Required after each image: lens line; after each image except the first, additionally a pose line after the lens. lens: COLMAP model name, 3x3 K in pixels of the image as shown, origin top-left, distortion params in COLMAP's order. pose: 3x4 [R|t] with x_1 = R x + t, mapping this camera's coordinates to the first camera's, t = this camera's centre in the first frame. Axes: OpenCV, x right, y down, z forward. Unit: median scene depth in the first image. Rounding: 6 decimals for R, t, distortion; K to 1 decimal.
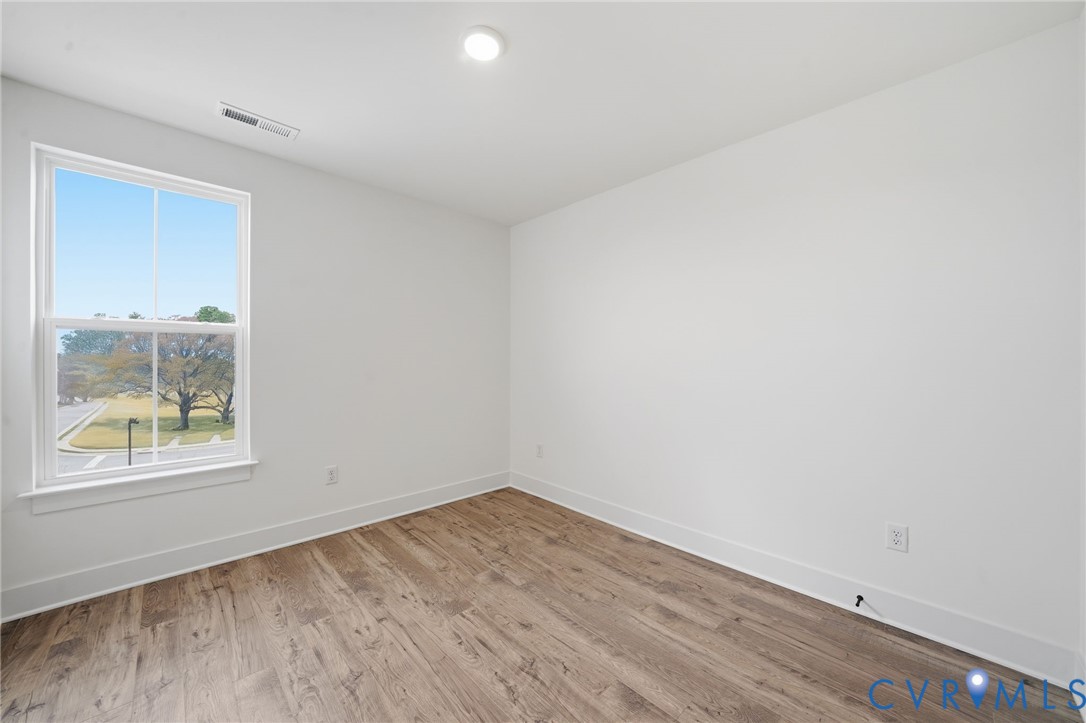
lens RADIAL K [[443.1, 0, 543.0], [0, 443.1, 361.5], [0, 0, 1]] dist [0.000596, -0.000053]
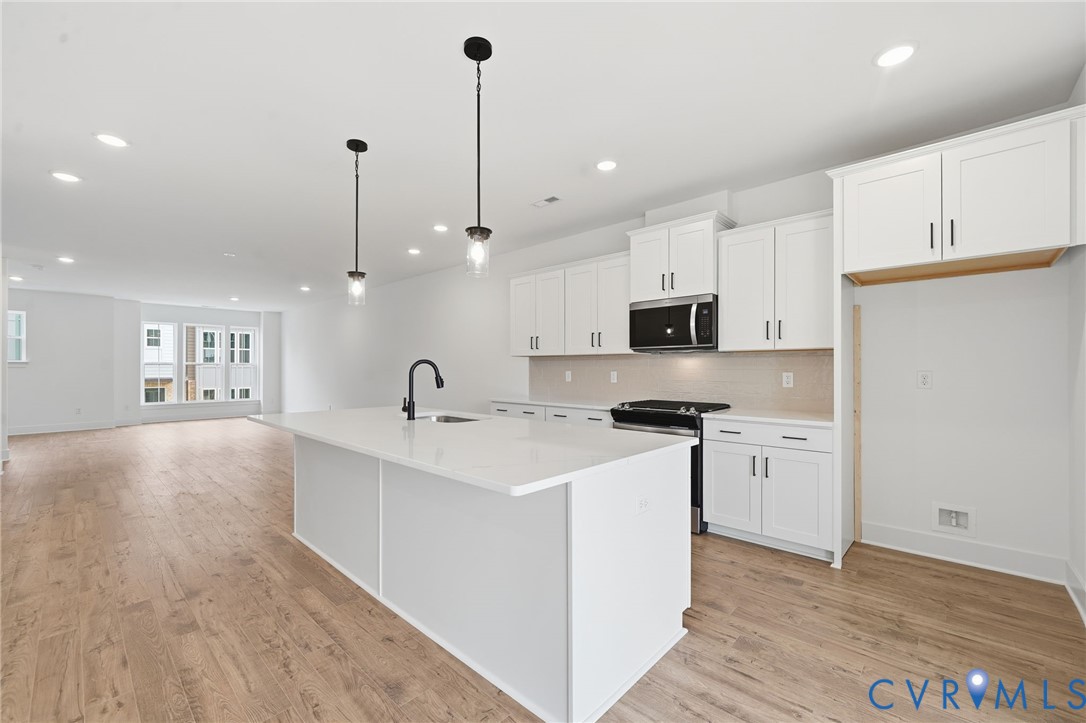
lens RADIAL K [[443.1, 0, 543.0], [0, 443.1, 361.5], [0, 0, 1]] dist [0.000596, -0.000053]
pose [[-0.994692, 0.005259, -0.102764, -1.068646], [0.006681, 0.999887, -0.013493, -0.080731], [0.102682, -0.014108, -0.994614, 2.138485]]
